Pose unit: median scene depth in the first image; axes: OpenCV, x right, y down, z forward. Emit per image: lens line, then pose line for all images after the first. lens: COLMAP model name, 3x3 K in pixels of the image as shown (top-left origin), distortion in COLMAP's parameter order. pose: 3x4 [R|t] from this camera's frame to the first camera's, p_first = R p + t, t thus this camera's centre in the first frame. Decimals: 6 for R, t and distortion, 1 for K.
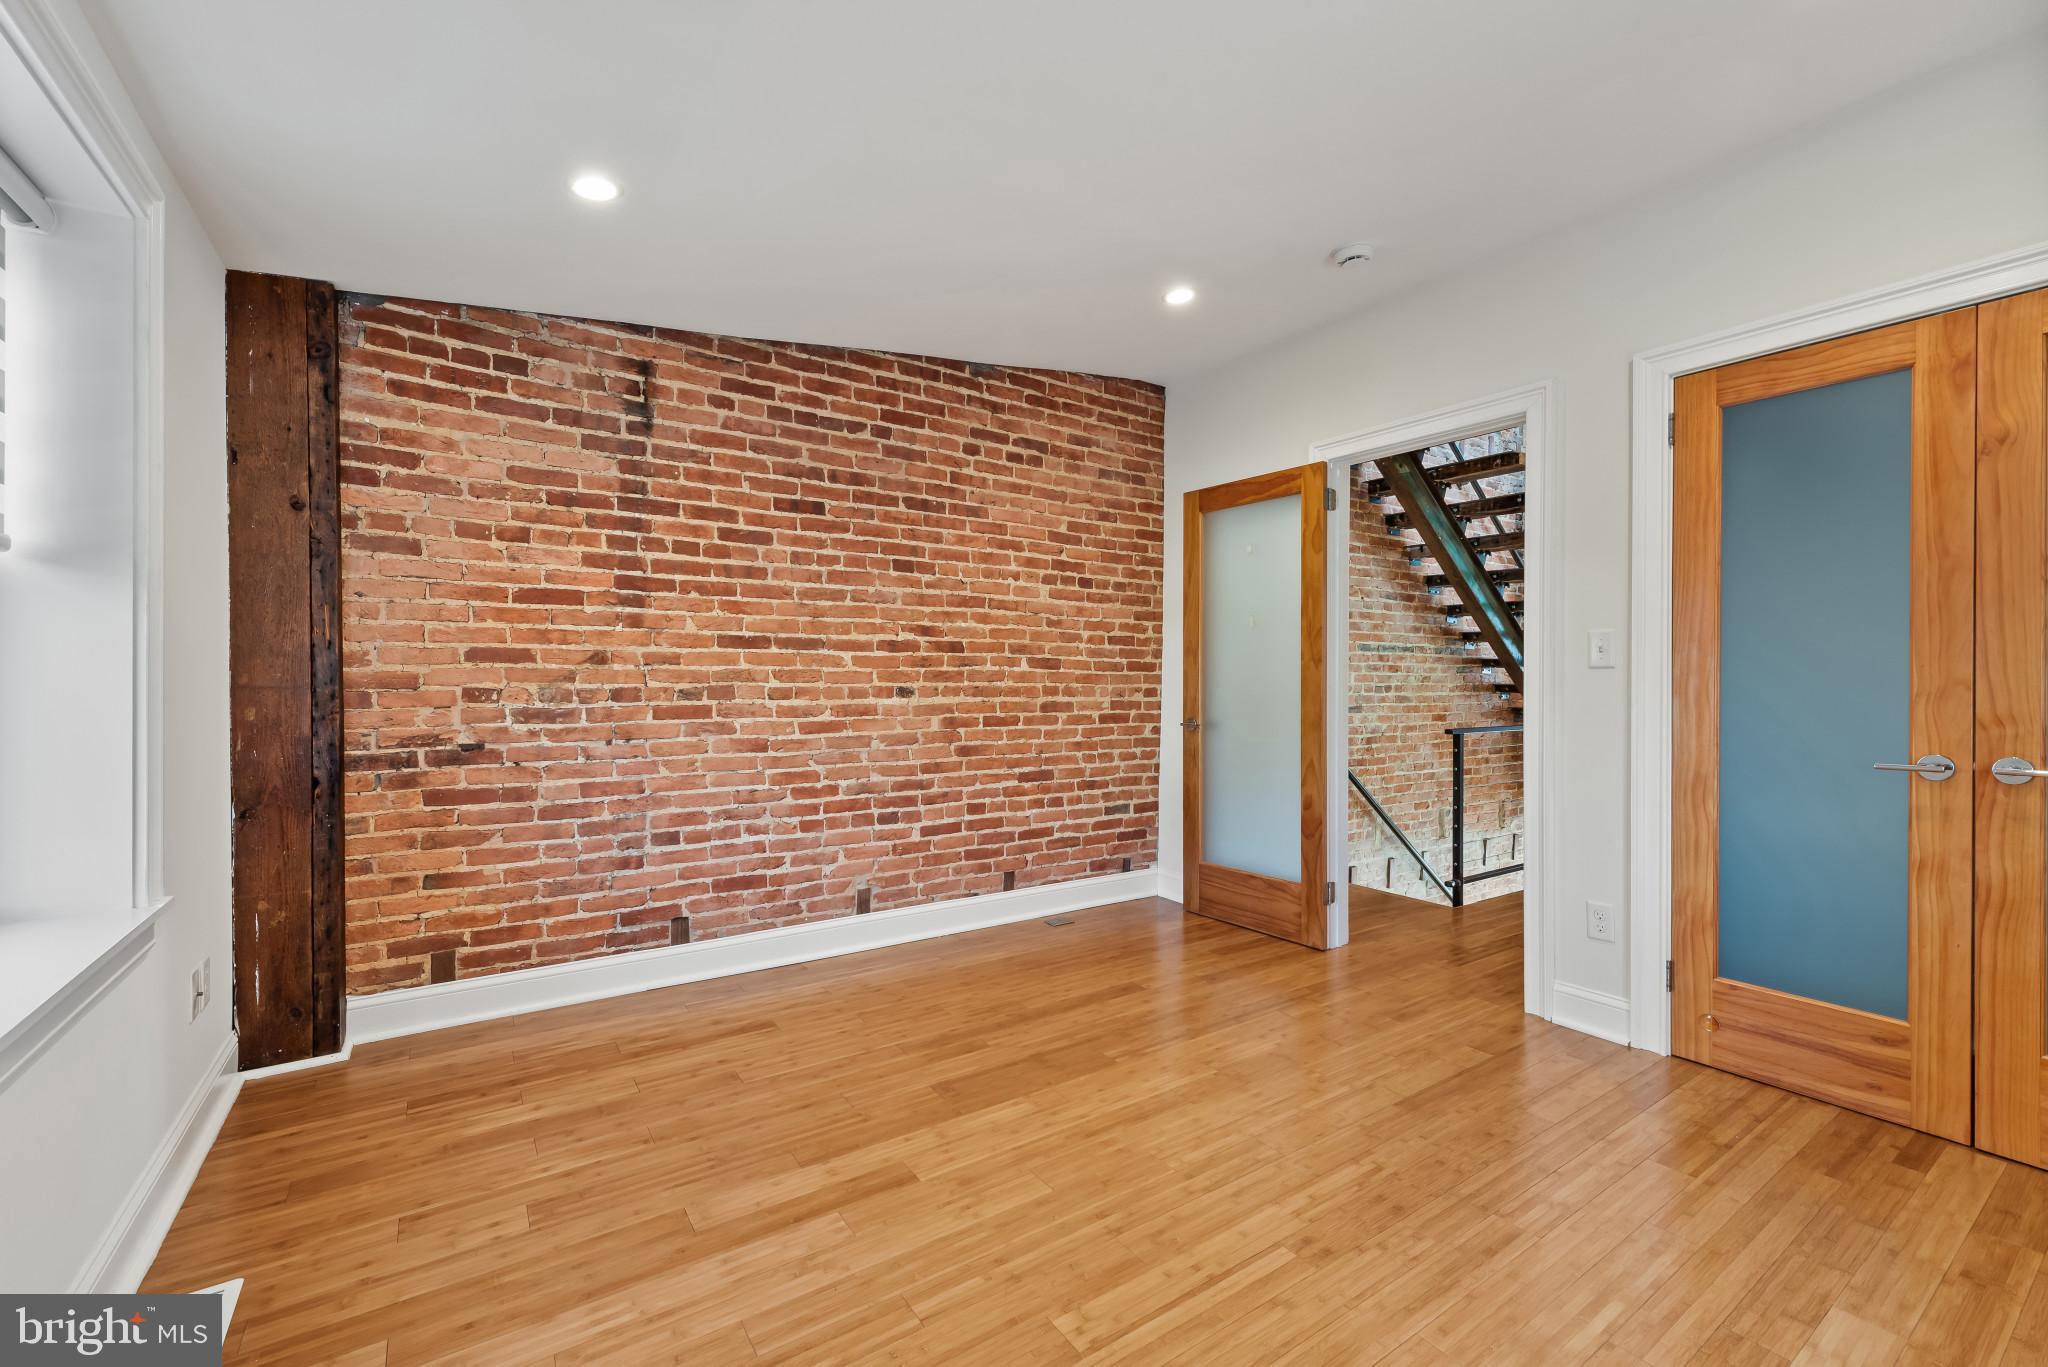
lens RADIAL K [[850.8, 0, 1024.3], [0, 850.8, 663.8], [0, 0, 1]] dist [0.009242, -0.004156]
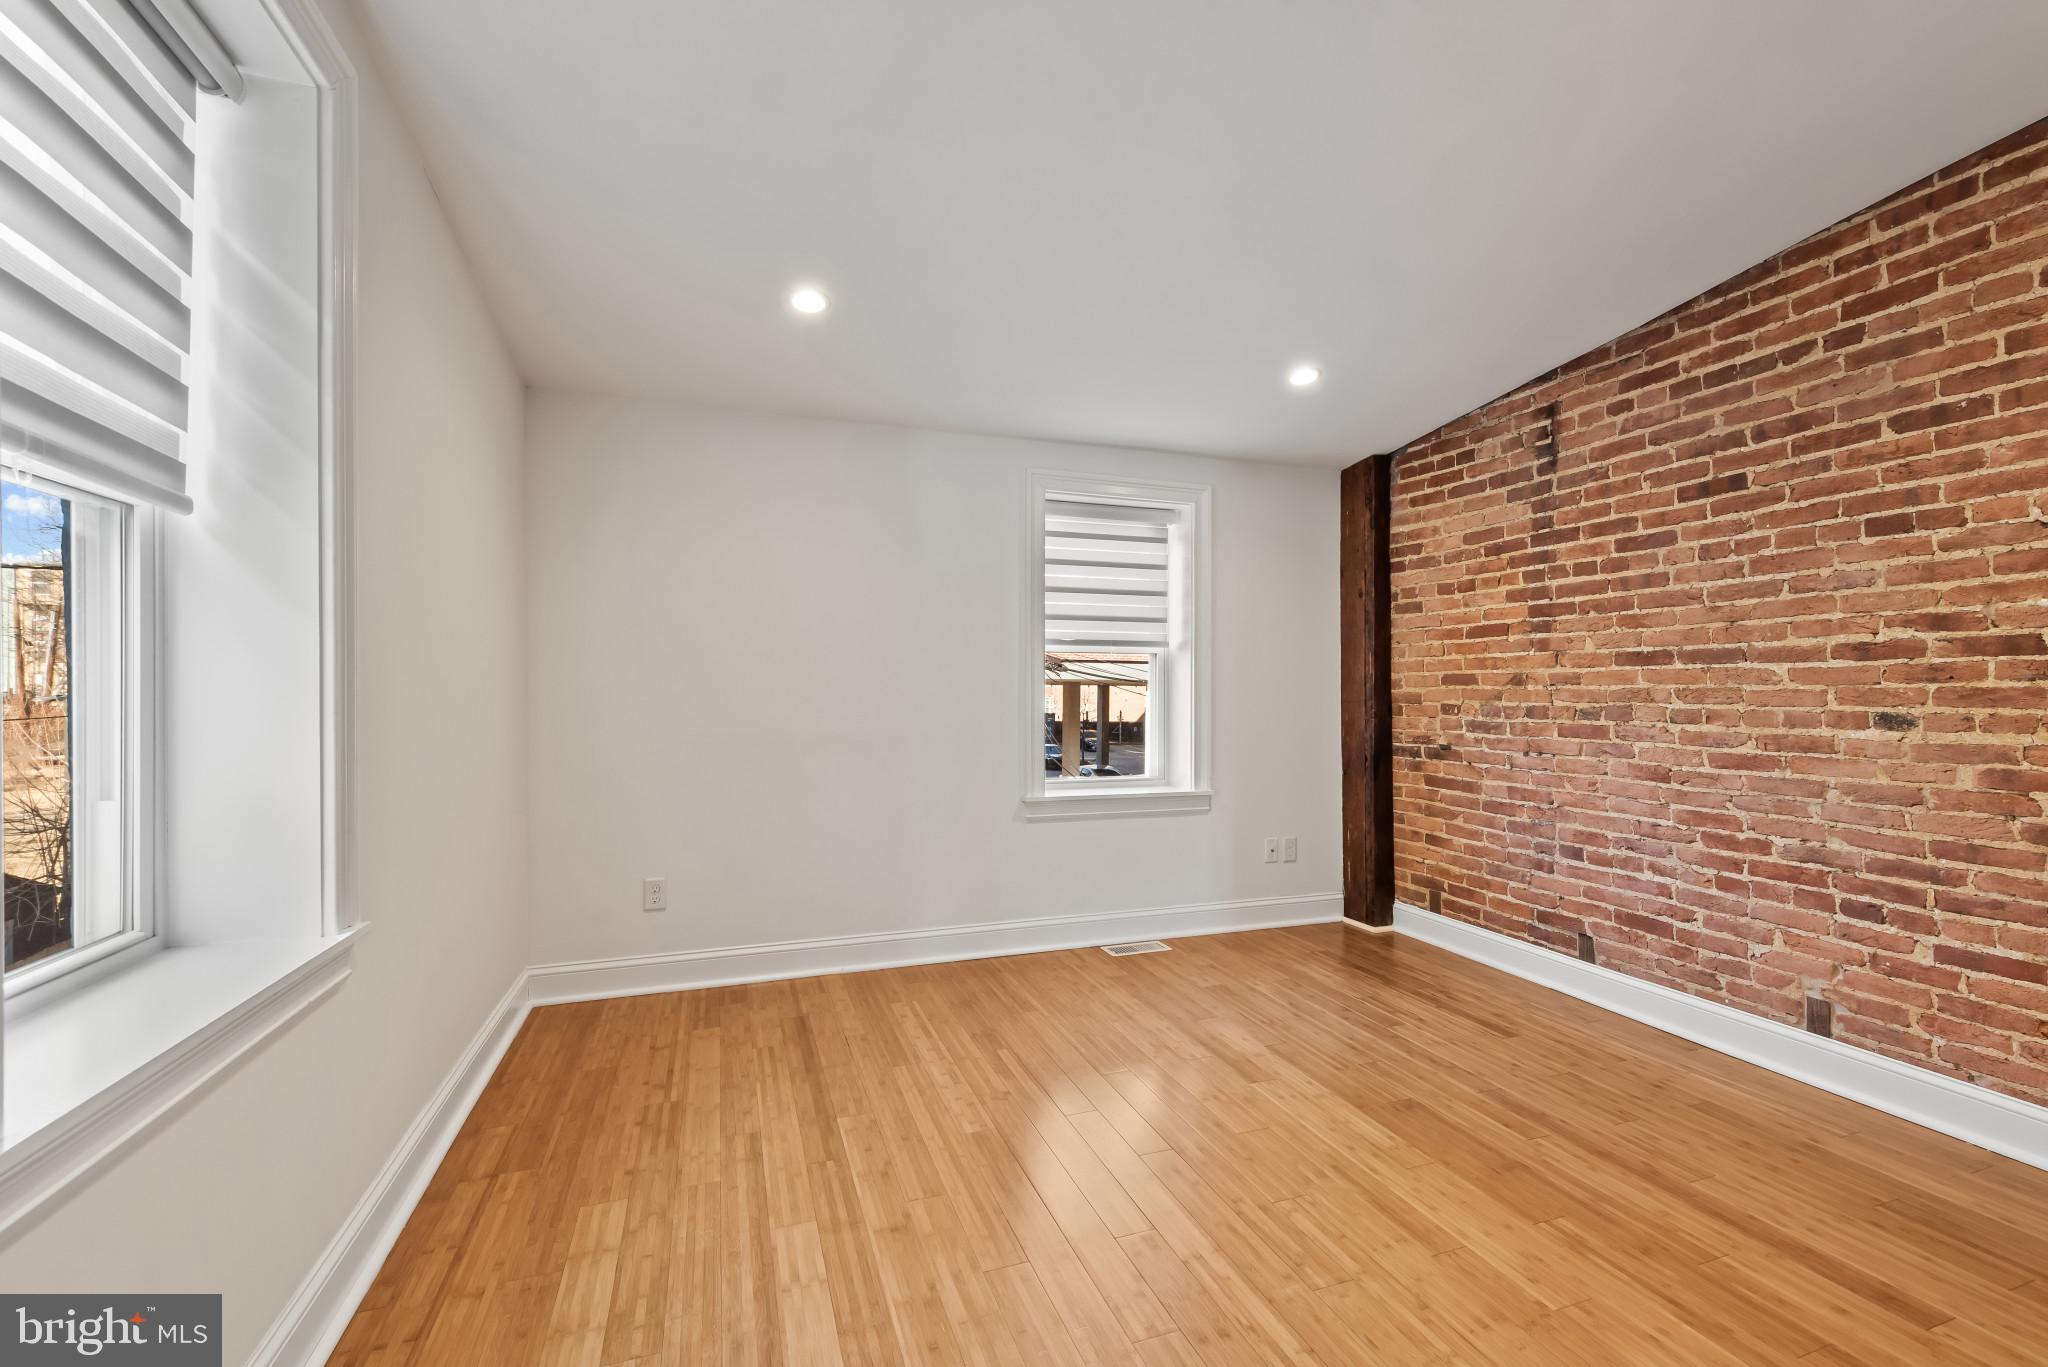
lens RADIAL K [[850.8, 0, 1016.1], [0, 850.8, 672.2], [0, 0, 1]] dist [0.009242, -0.004156]
pose [[-0.261744, -0.027015, -0.964759, 0.778597], [0.008315, 0.999508, -0.030244, 0.011831], [0.965102, -0.015938, -0.261391, 0.634384]]
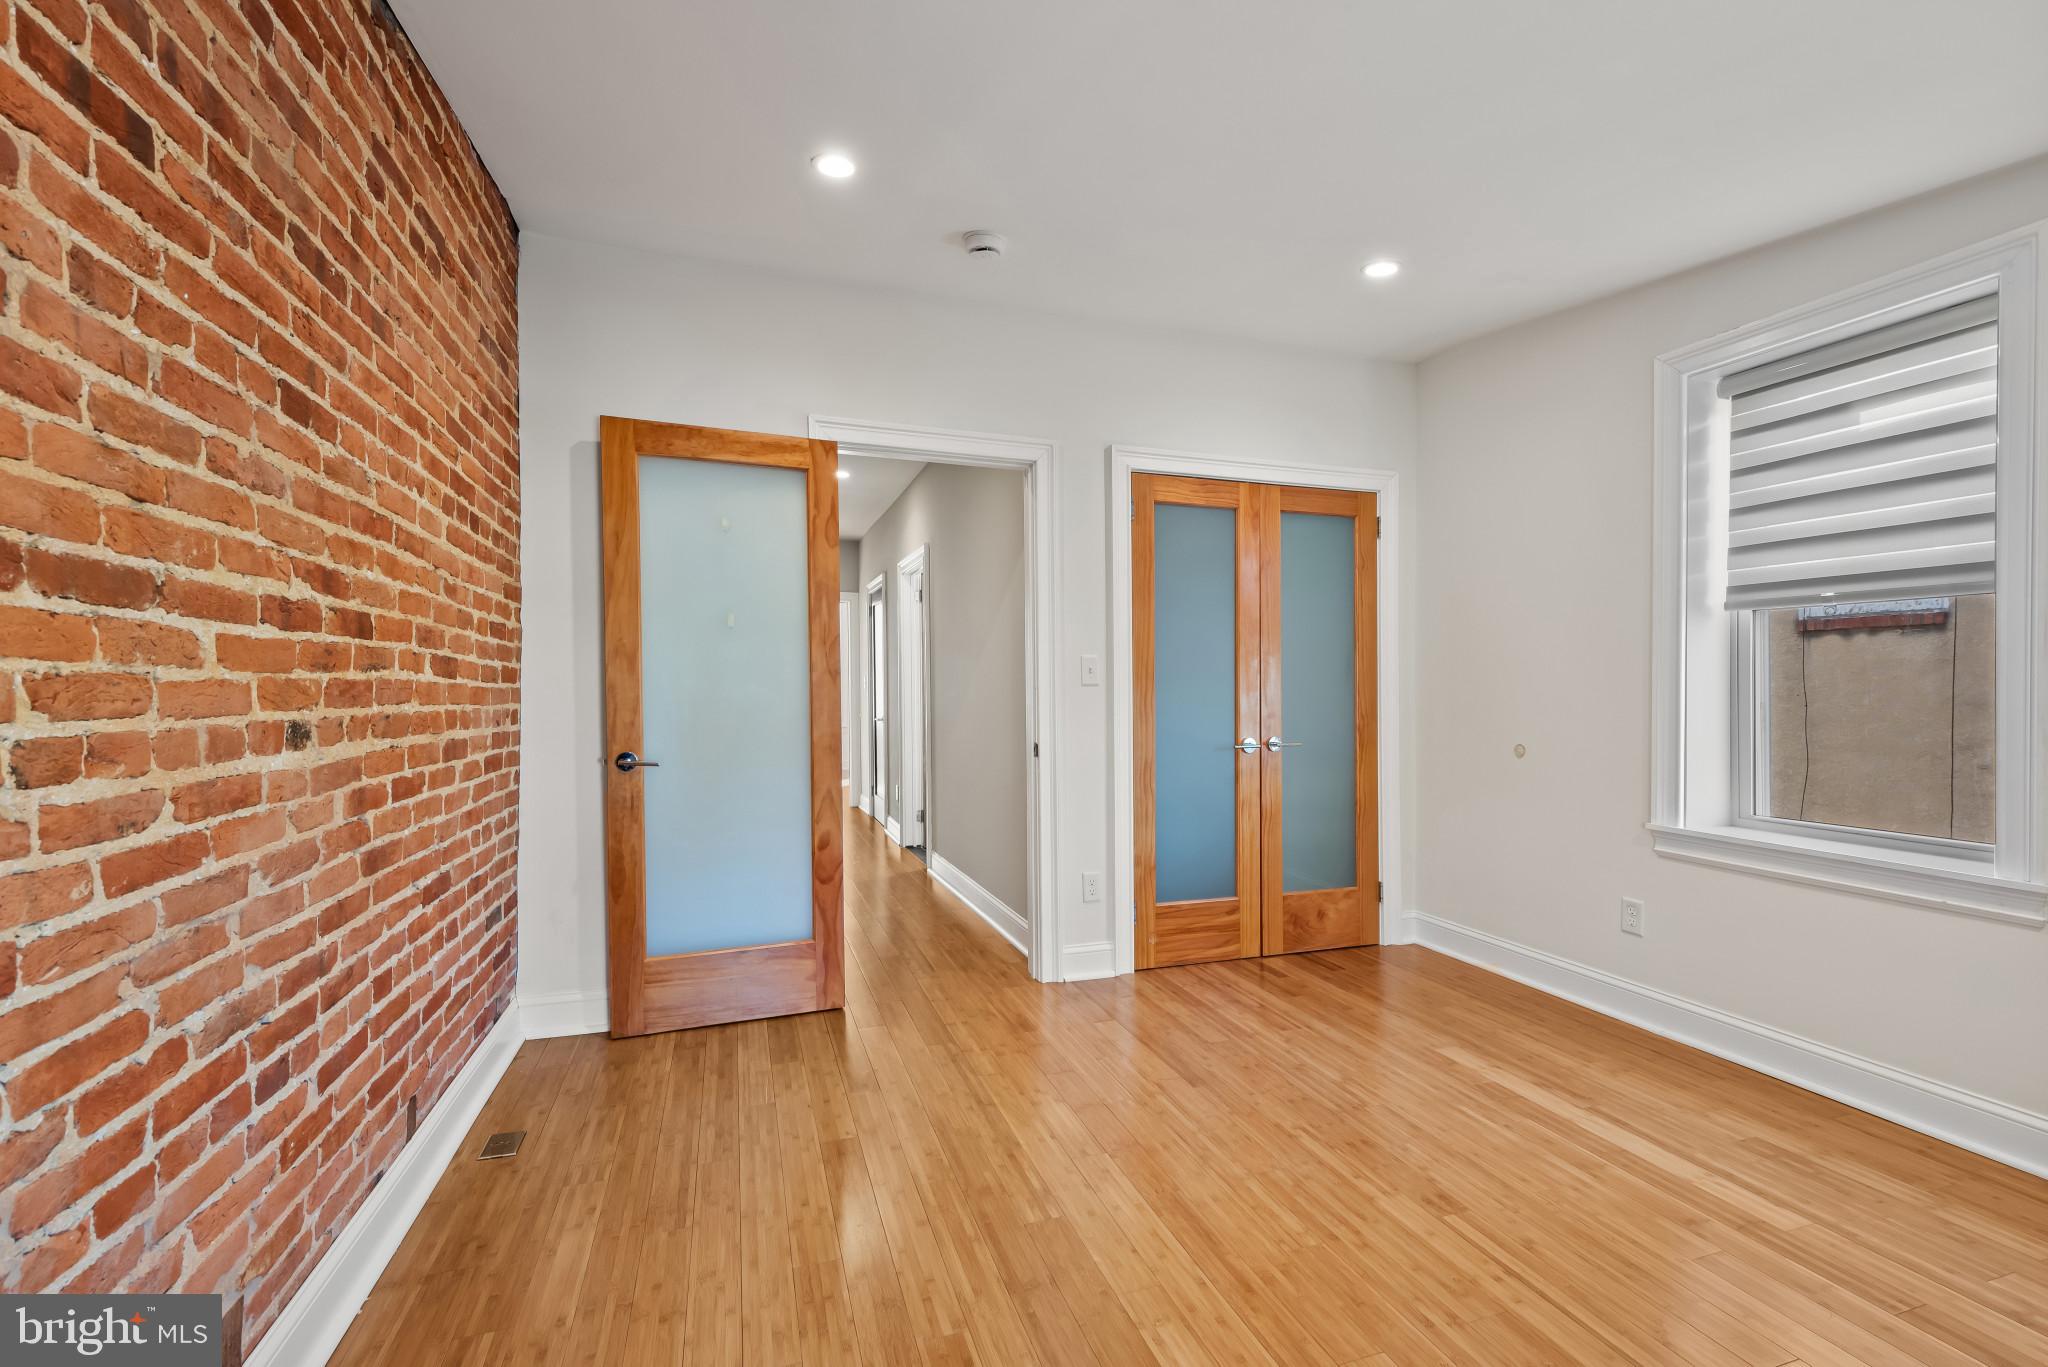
lens RADIAL K [[850.8, 0, 1017.1], [0, 850.8, 683.9], [0, 0, 1]] dist [0.009242, -0.004156]
pose [[0.271904, 0.005857, 0.962306, -0.506117], [-0.016651, 0.999860, -0.001381, 0.006260], [-0.962180, -0.015648, 0.271964, 0.694873]]
